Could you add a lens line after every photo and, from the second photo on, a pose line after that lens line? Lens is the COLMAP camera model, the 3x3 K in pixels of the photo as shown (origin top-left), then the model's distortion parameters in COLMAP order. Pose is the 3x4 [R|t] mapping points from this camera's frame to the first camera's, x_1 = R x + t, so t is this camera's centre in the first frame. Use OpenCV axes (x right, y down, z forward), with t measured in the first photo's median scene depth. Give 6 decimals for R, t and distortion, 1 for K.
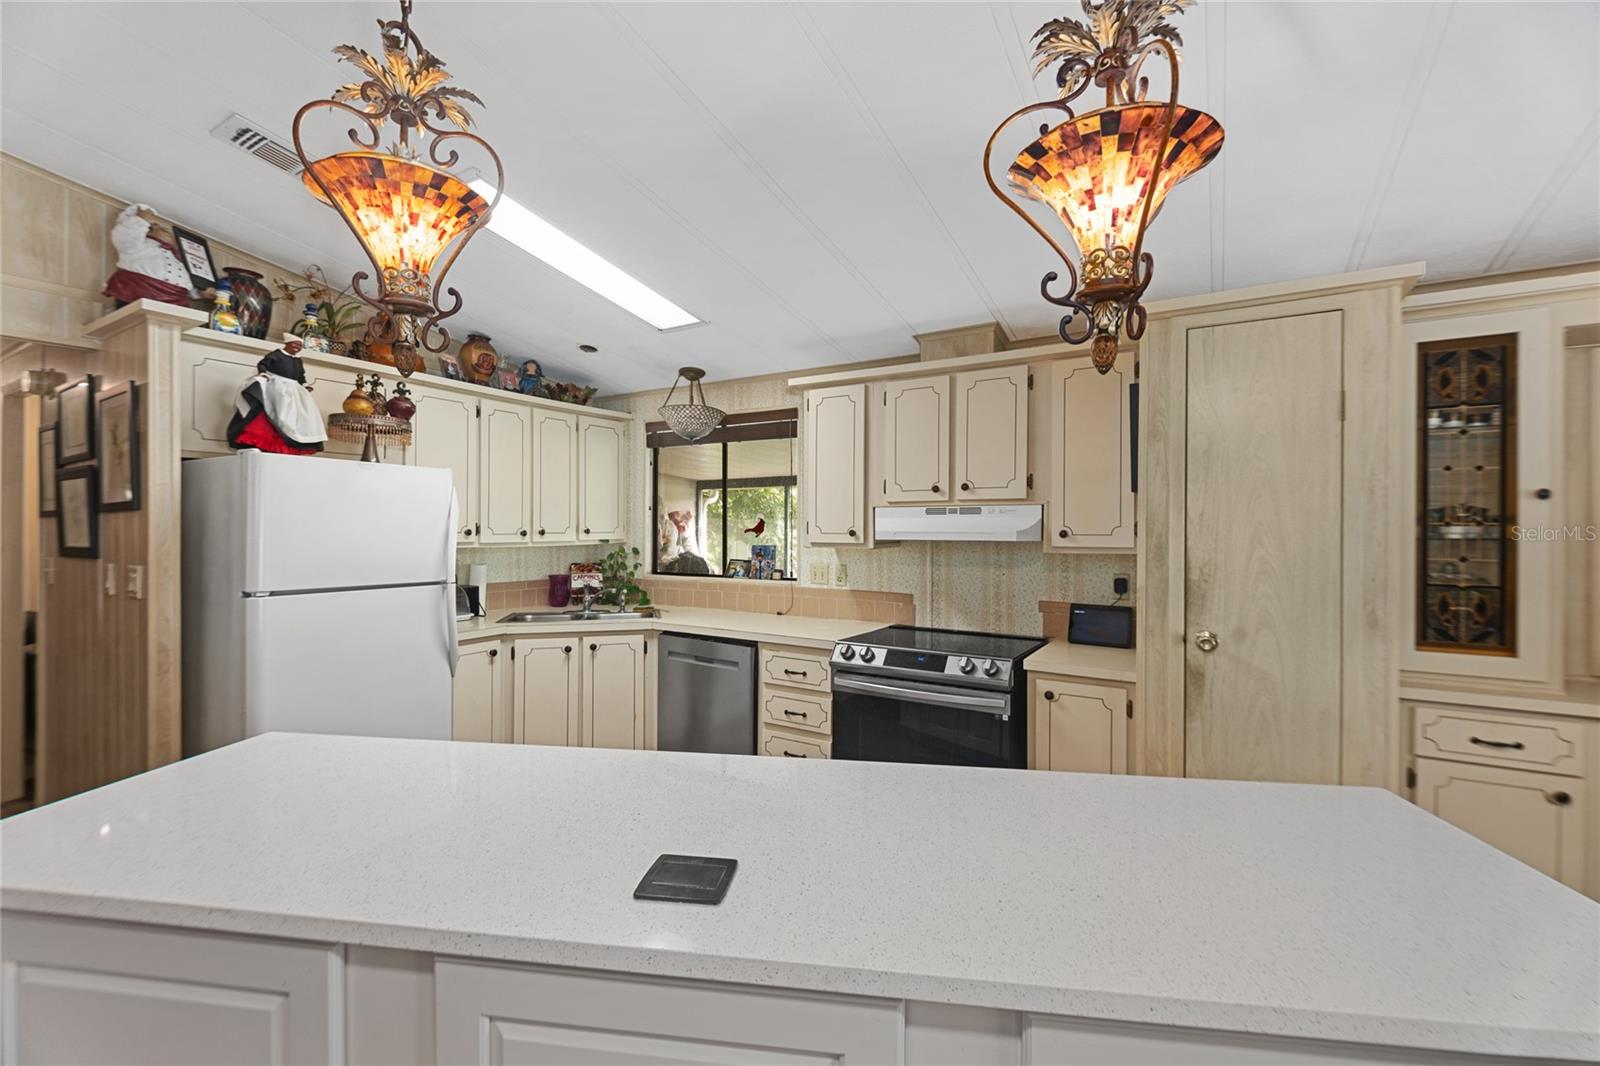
lens RADIAL K [[689.0, 0, 799.5], [0, 689.0, 531.4], [0, 0, 1]] dist [-0.000914, -0.003910]
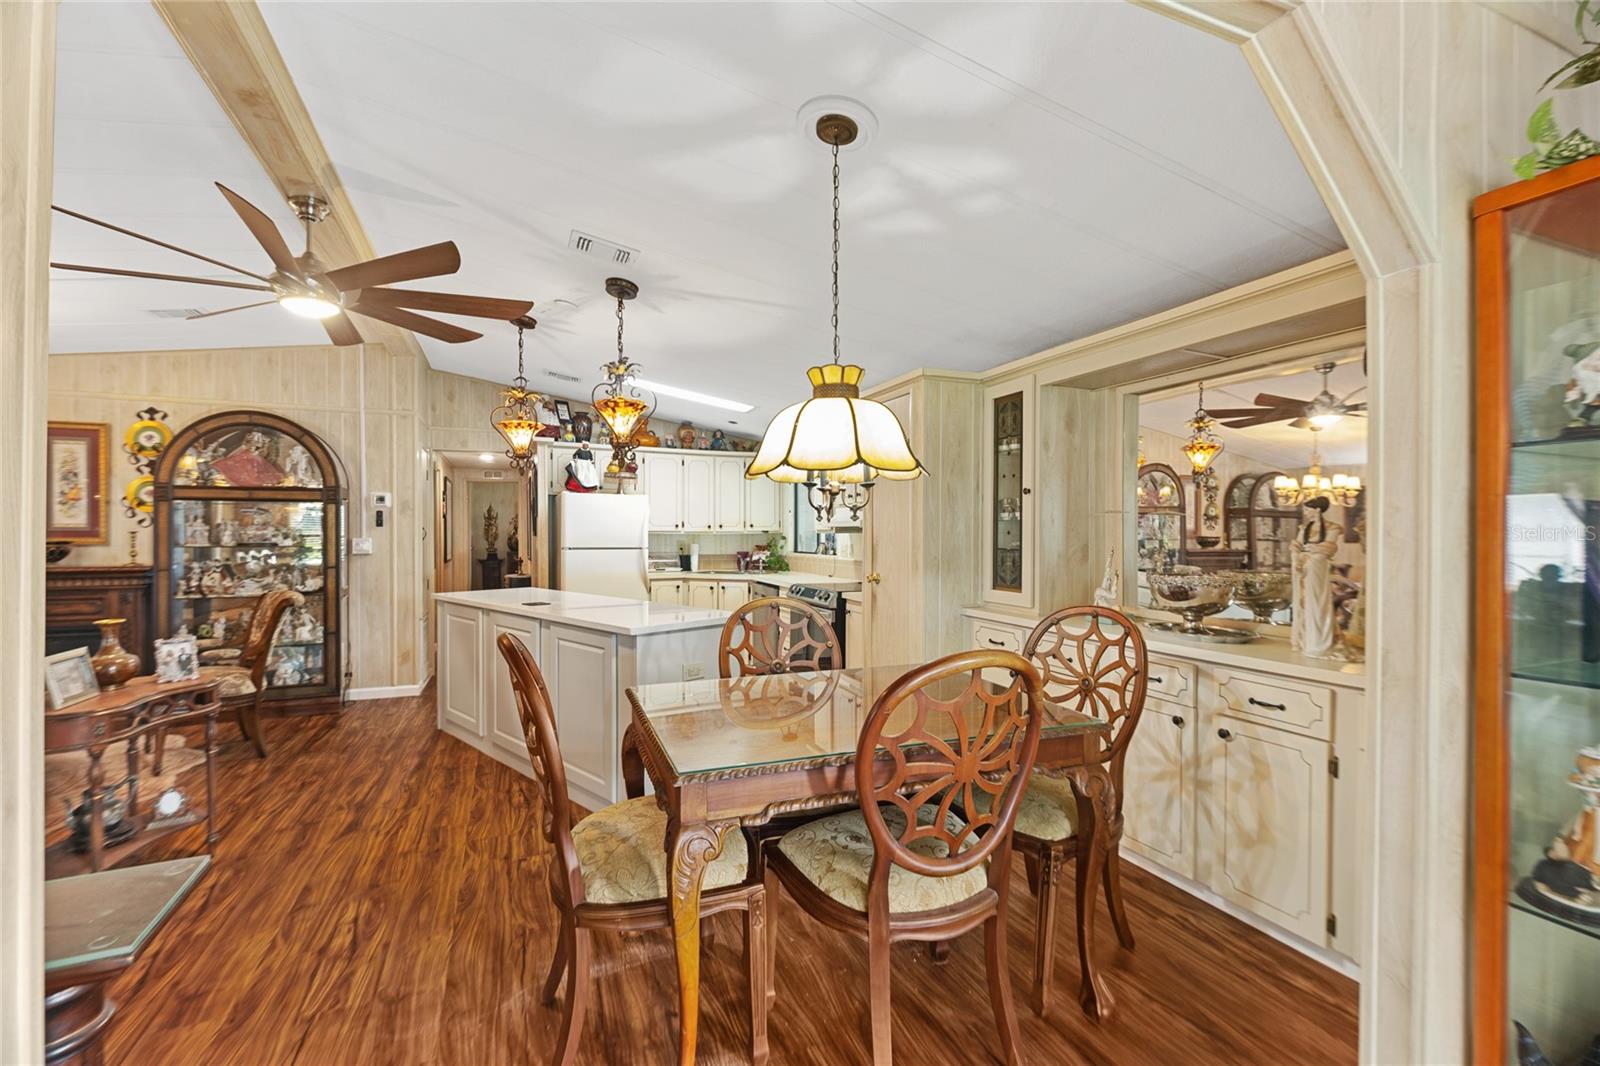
lens RADIAL K [[689.0, 0, 795.5], [0, 689.0, 536.4], [0, 0, 1]] dist [-0.000914, -0.003910]
pose [[0.810088, -0.000053, -0.586308, 1.142755], [0.001224, 0.999998, 0.001601, 0.035447], [0.586307, -0.002015, 0.810087, -0.457932]]
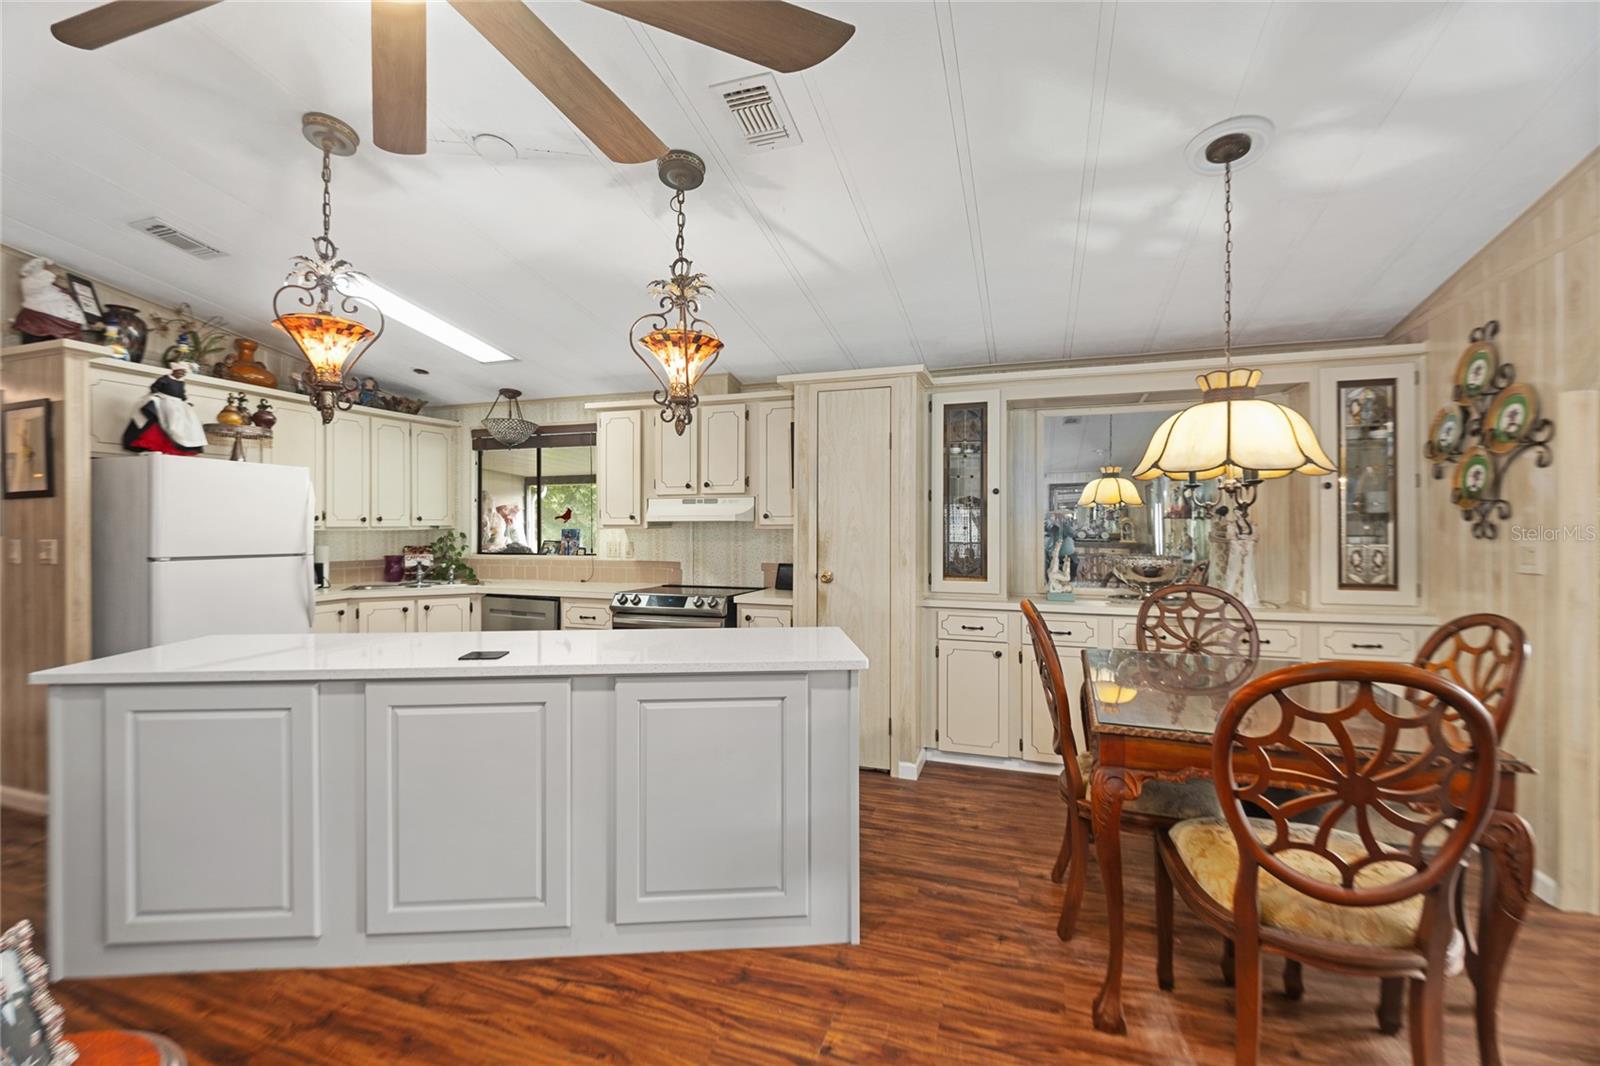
lens RADIAL K [[689.0, 0, 799.6], [0, 689.0, 527.3], [0, 0, 1]] dist [-0.000914, -0.003910]
pose [[0.976294, -0.004420, 0.216406, 0.123122], [0.004794, 0.999988, -0.001199, 0.029770], [-0.216398, 0.002208, 0.976303, -0.489065]]
